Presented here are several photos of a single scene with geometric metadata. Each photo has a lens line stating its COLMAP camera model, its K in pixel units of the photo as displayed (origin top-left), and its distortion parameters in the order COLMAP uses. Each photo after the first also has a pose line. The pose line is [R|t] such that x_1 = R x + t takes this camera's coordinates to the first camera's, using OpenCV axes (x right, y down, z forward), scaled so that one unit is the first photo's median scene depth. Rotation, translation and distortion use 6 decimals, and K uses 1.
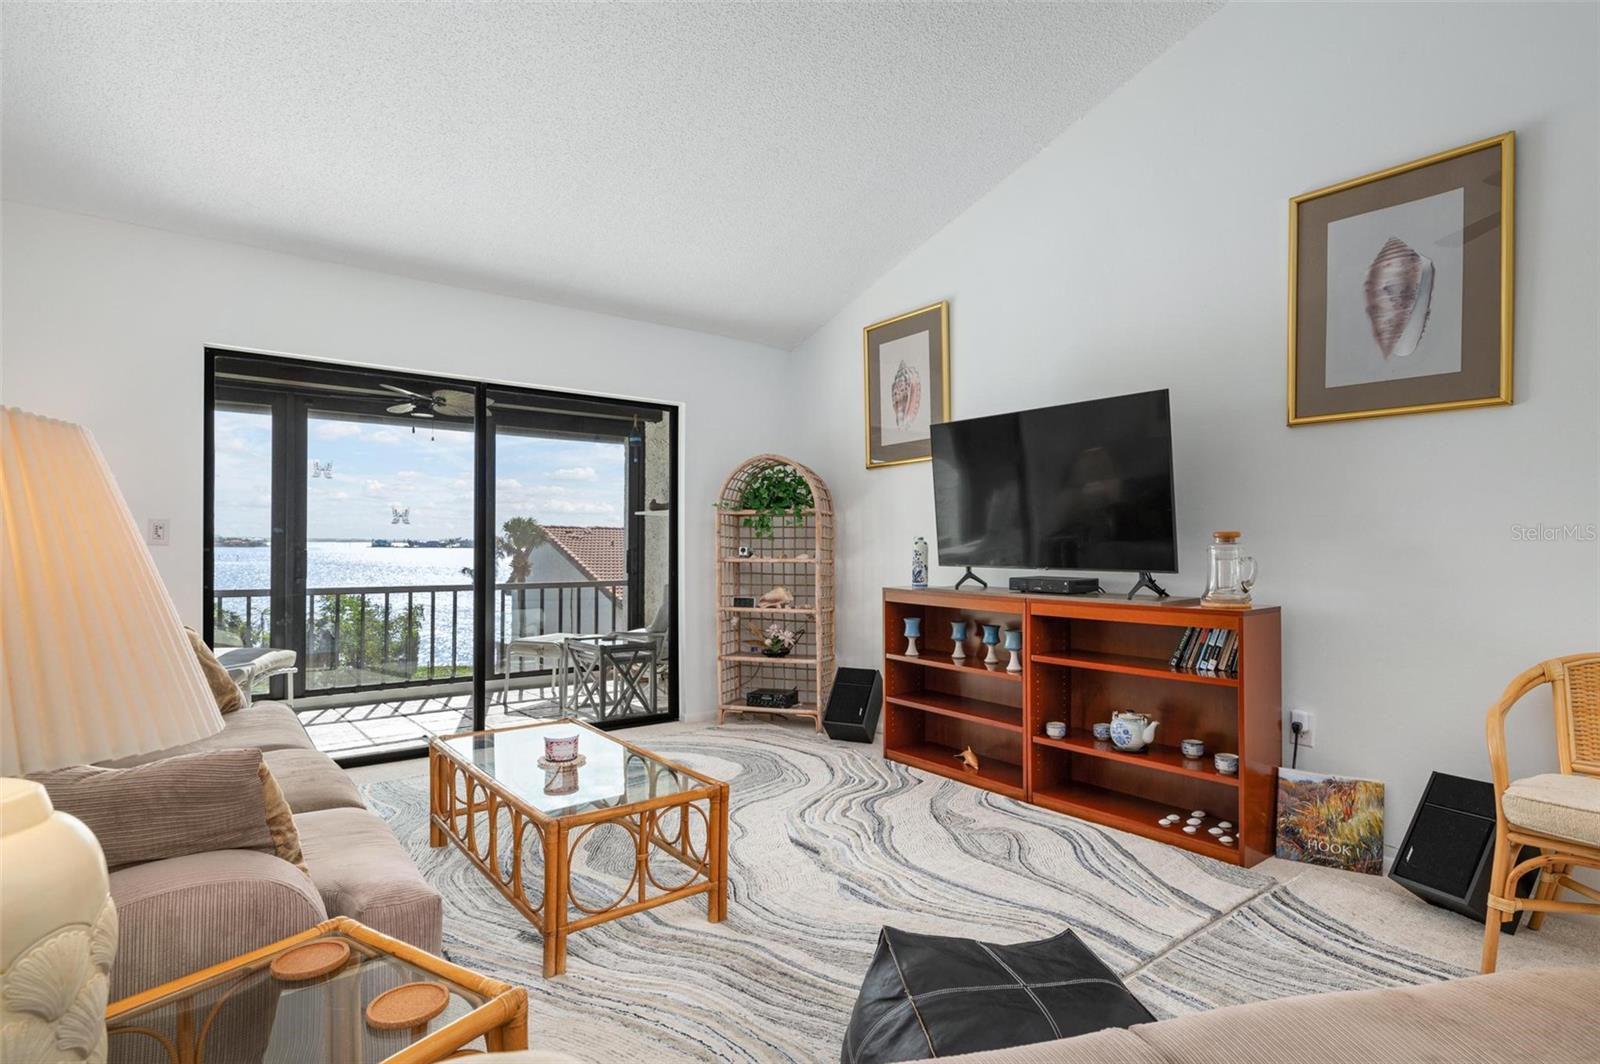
lens RADIAL K [[831.7, 0, 811.8], [0, 831.7, 535.9], [0, 0, 1]] dist [0.014396, -0.000014]
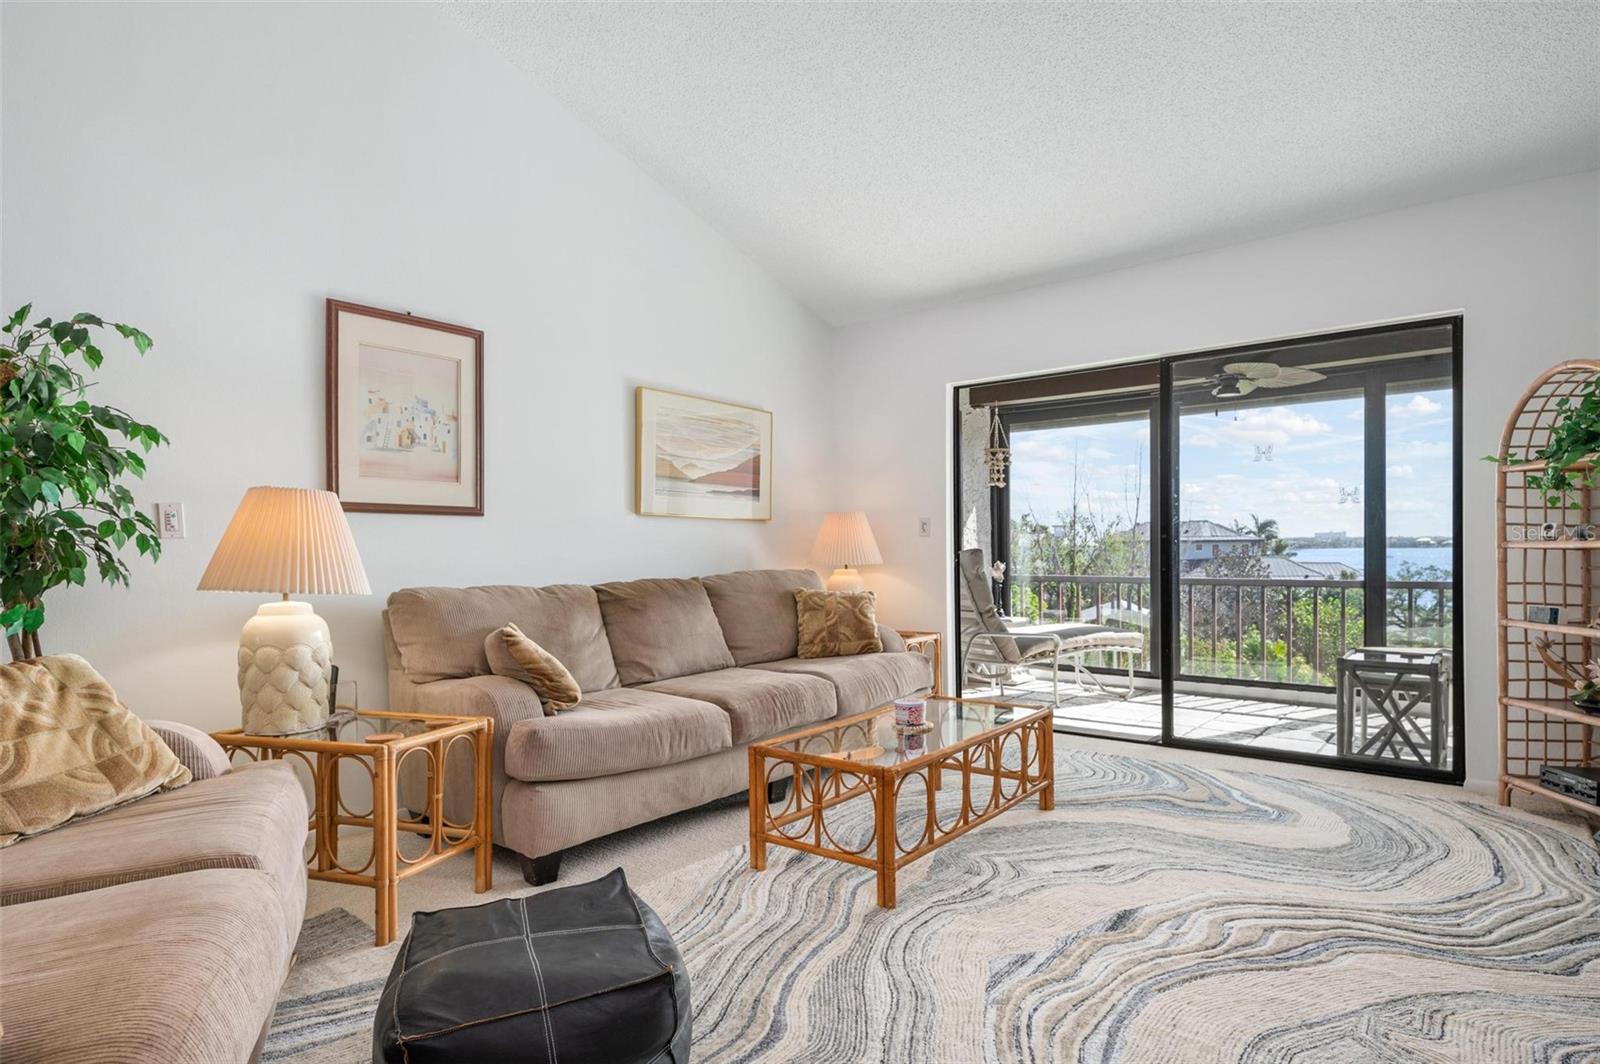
lens RADIAL K [[872.4, 0, 798.7], [0, 872.4, 554.4], [0, 0, 1]] dist [0.004231, -0.001664]
pose [[0.219759, -0.002196, -0.975552, 0.523937], [0.021521, 0.999765, 0.002597, 0.028585], [0.975317, -0.021566, 0.219754, 0.419739]]
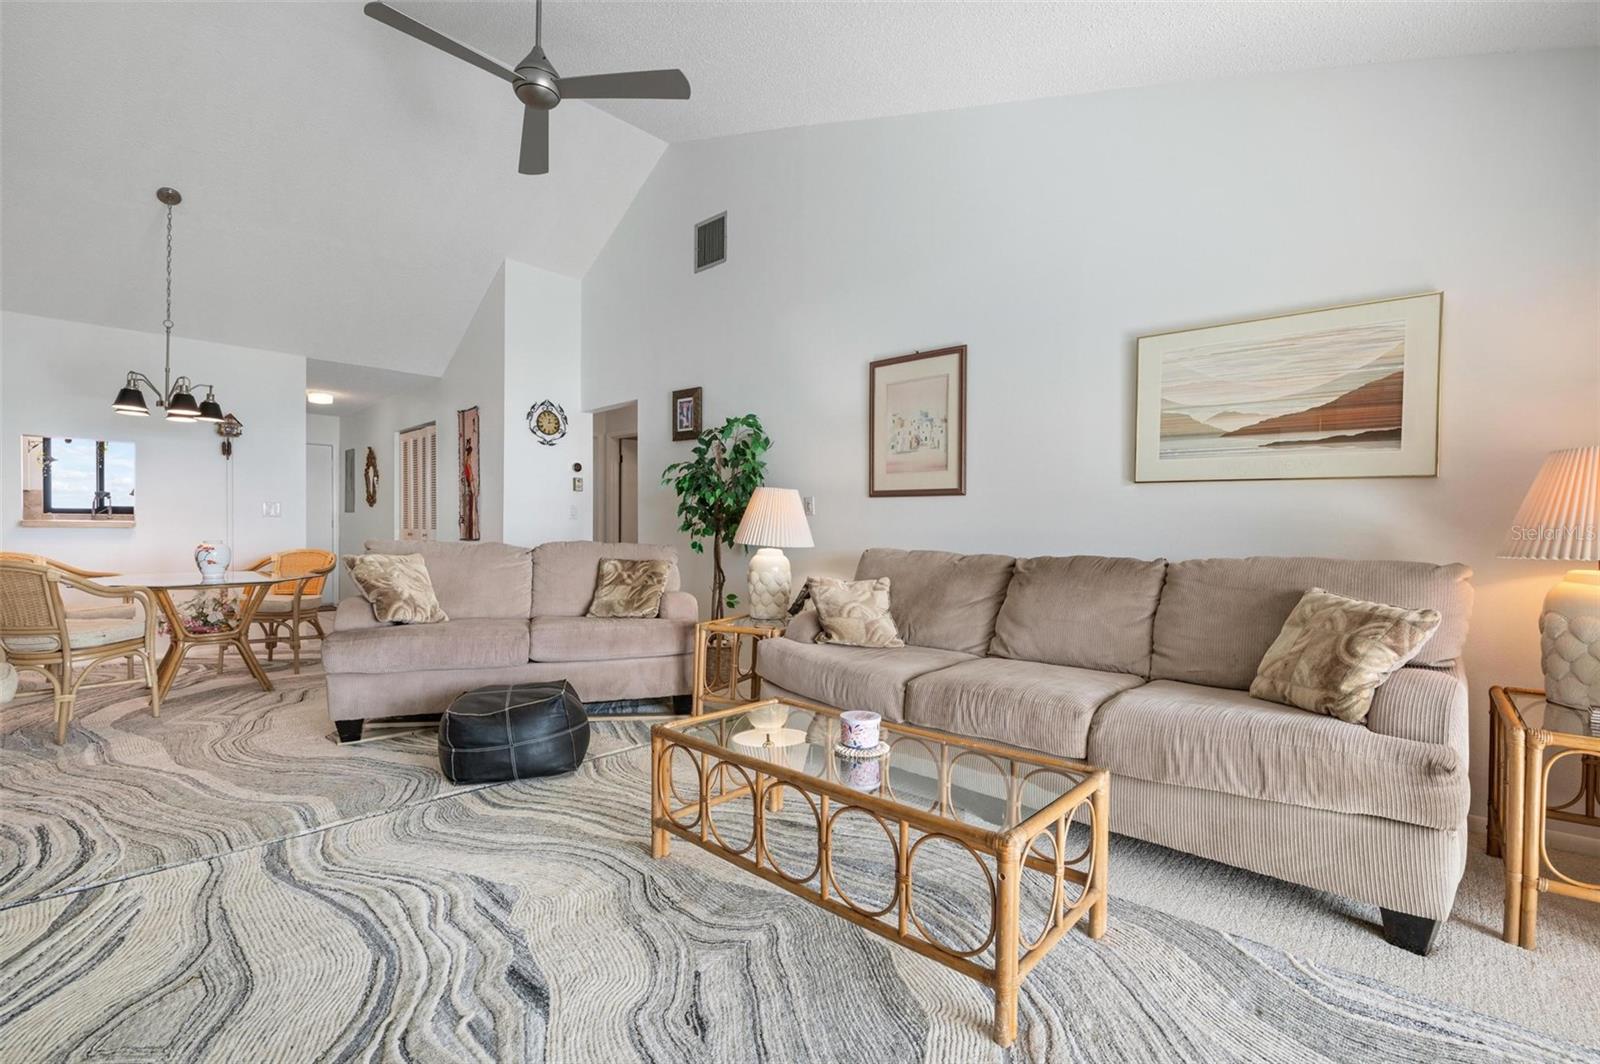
lens RADIAL K [[694.9, 0, 800.0], [0, 694.9, 532.0], [0, 0, 1]] dist [0.000890, -0.011581]
pose [[-0.988015, -0.016038, -0.153519, -0.088773], [-0.015194, 0.999862, -0.006673, 0.040418], [0.153605, -0.004260, -0.988123, 1.145385]]
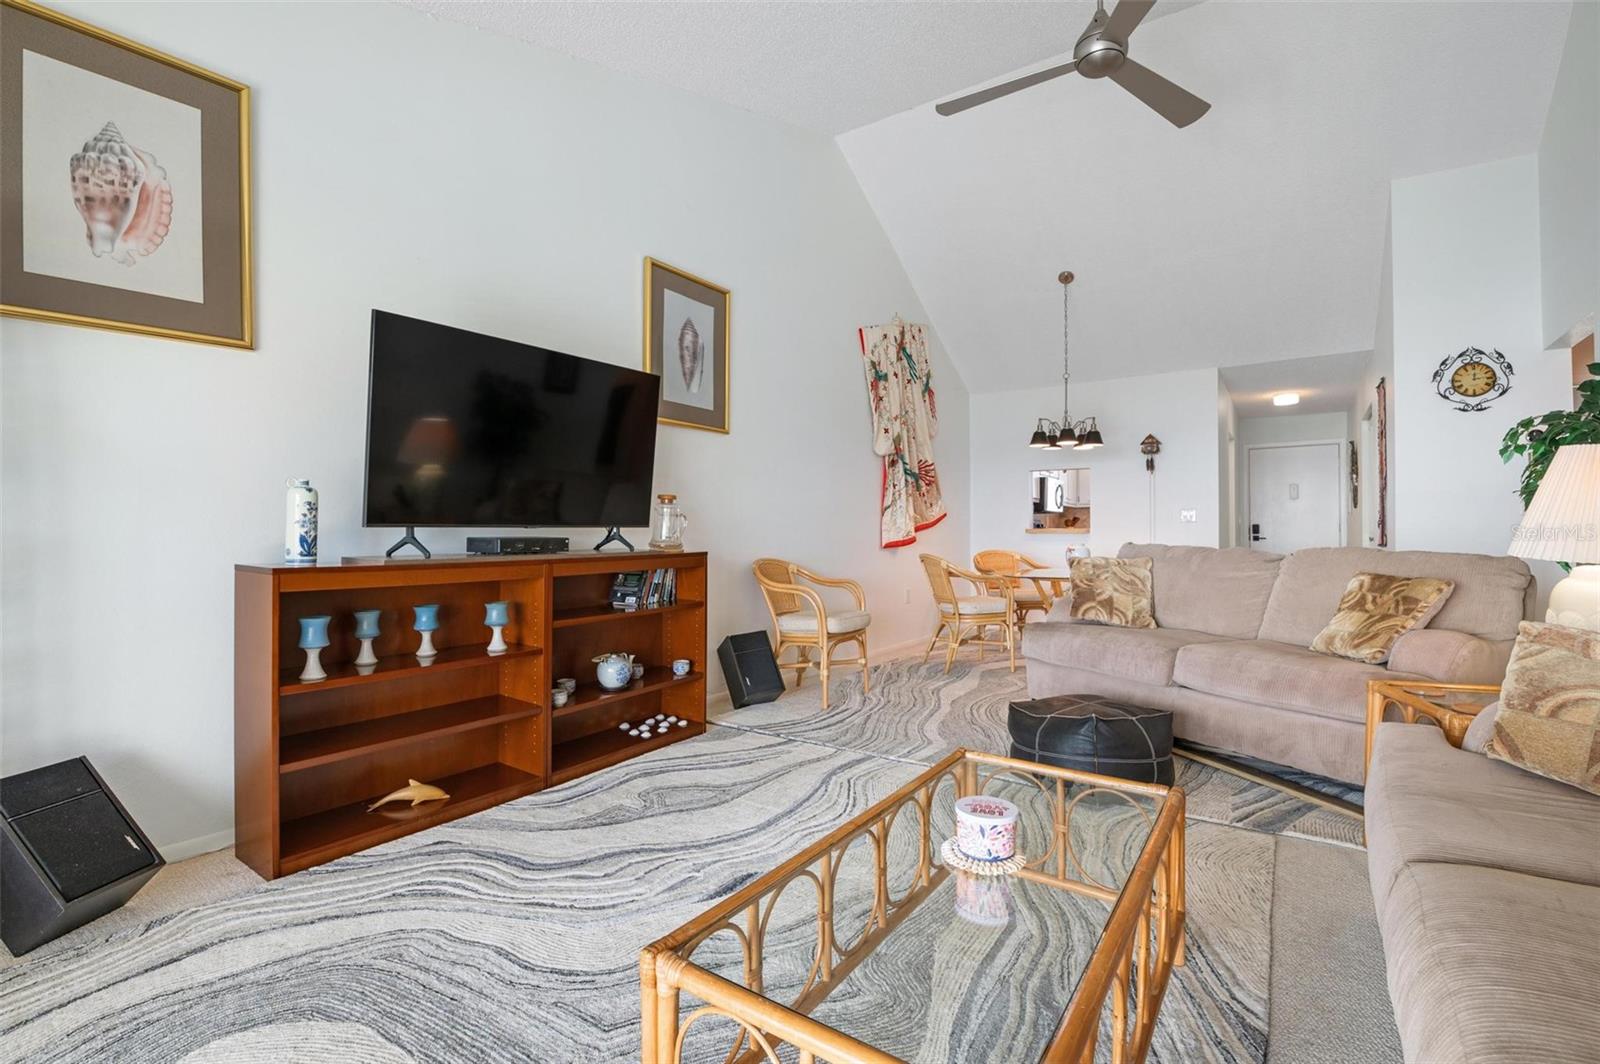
lens RADIAL K [[709.2, 0, 805.9], [0, 709.2, 524.3], [0, 0, 1]] dist [-0.016167, -0.000303]
pose [[-0.296062, 0.003043, 0.955164, -0.487962], [-0.006882, 0.999962, -0.005319, 0.034825], [-0.955144, -0.008148, -0.296029, 0.856410]]
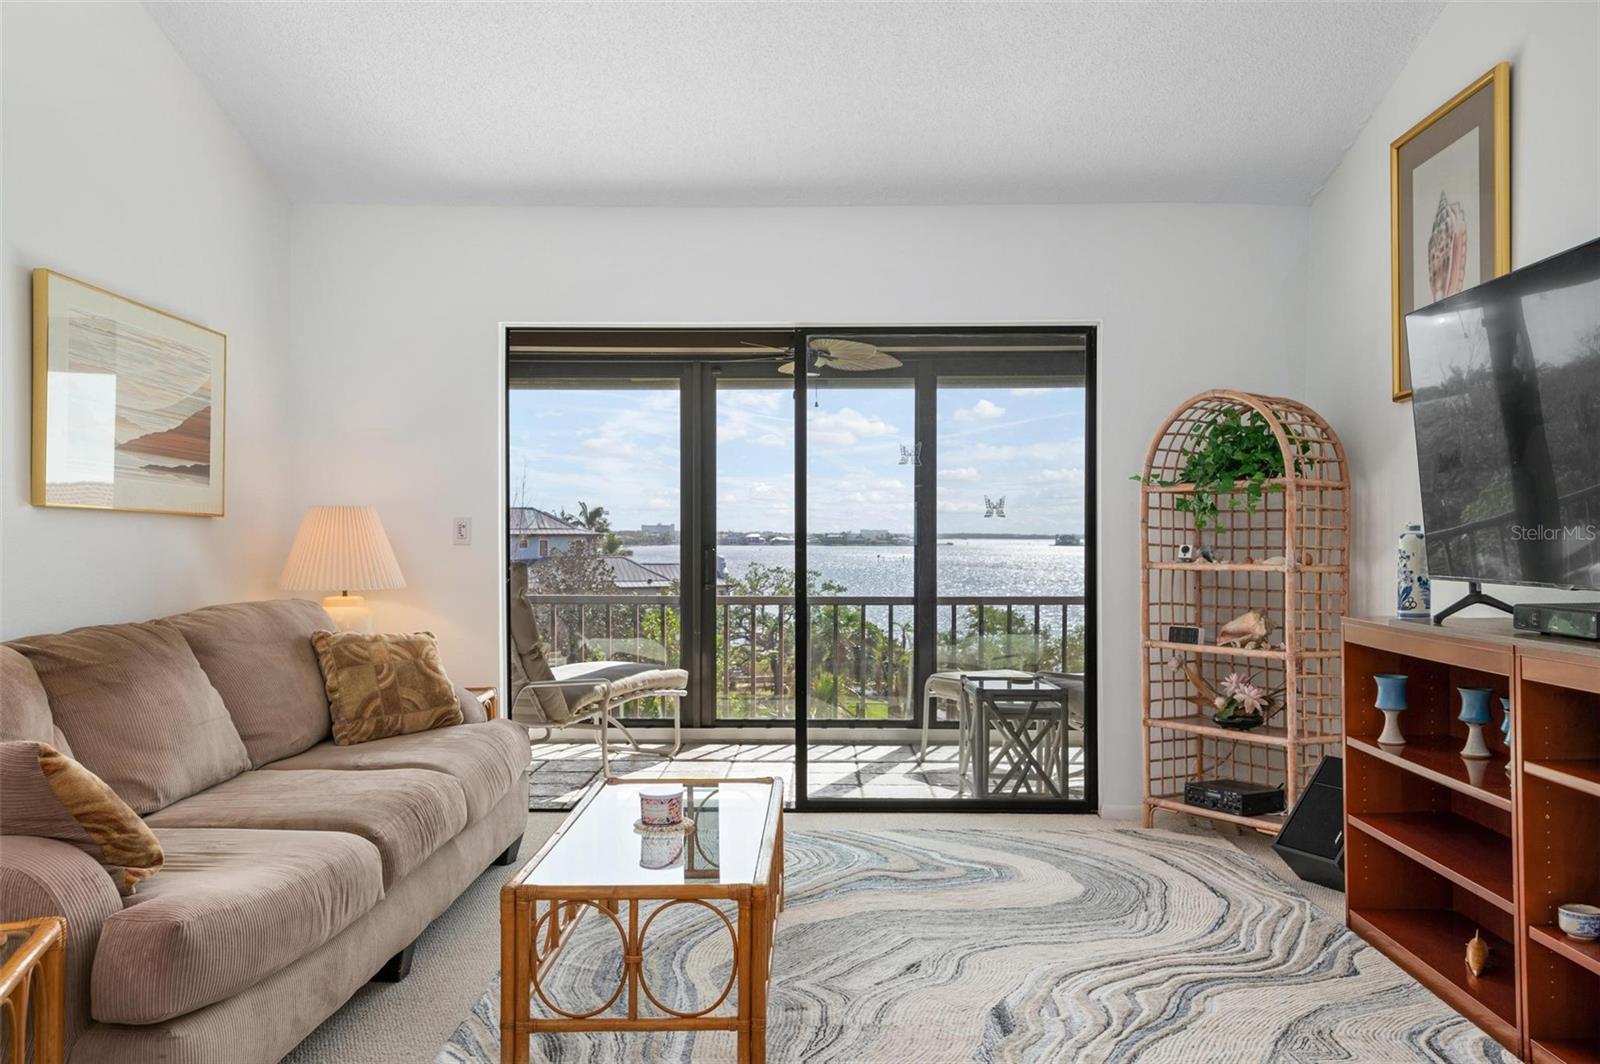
lens RADIAL K [[1267.0, 0, 809.9], [0, 1267.0, 549.2], [0, 0, 1]] dist [0.050551, 0.000322]
pose [[0.777069, -0.001390, -0.629414, 0.369854], [0.012105, 0.999846, 0.012736, 0.001725], [0.629299, -0.017516, 0.776966, 0.122990]]
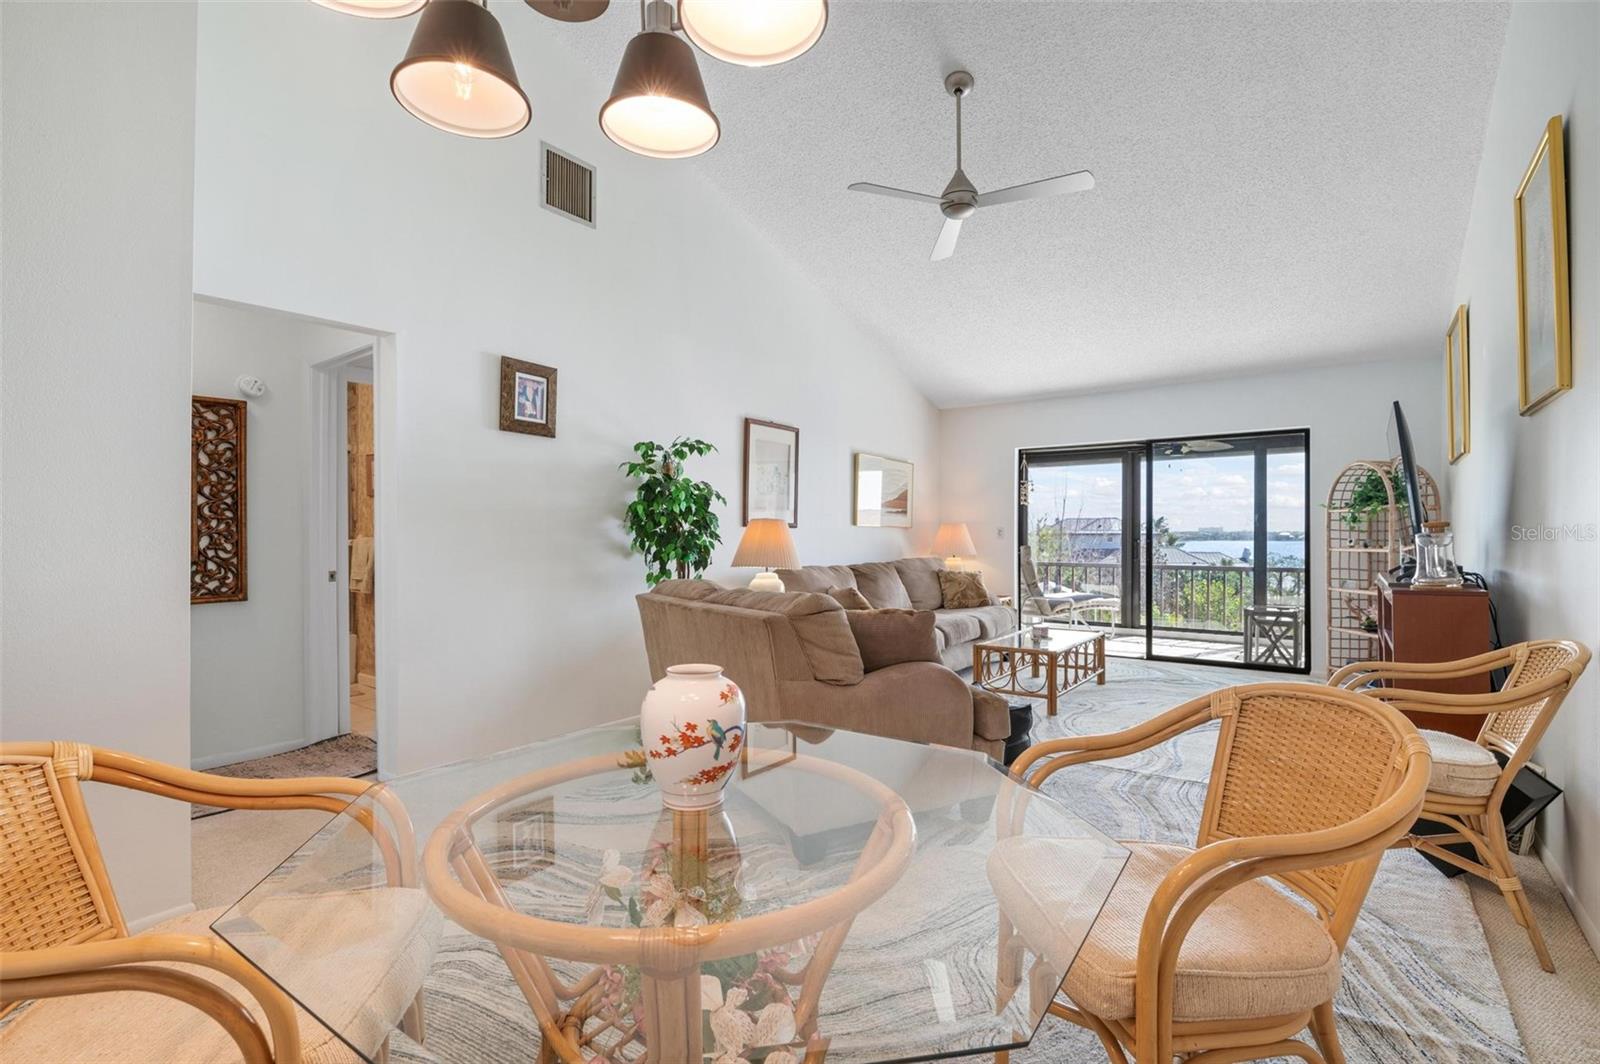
lens RADIAL K [[733.6, 0, 809.3], [0, 733.6, 534.1], [0, 0, 1]] dist [0.000222, -0.000106]
pose [[0.266080, -0.009287, -0.963906, 0.928349], [0.012033, 0.999908, -0.006312, 0.004580], [0.963876, -0.009919, 0.266167, -0.051386]]
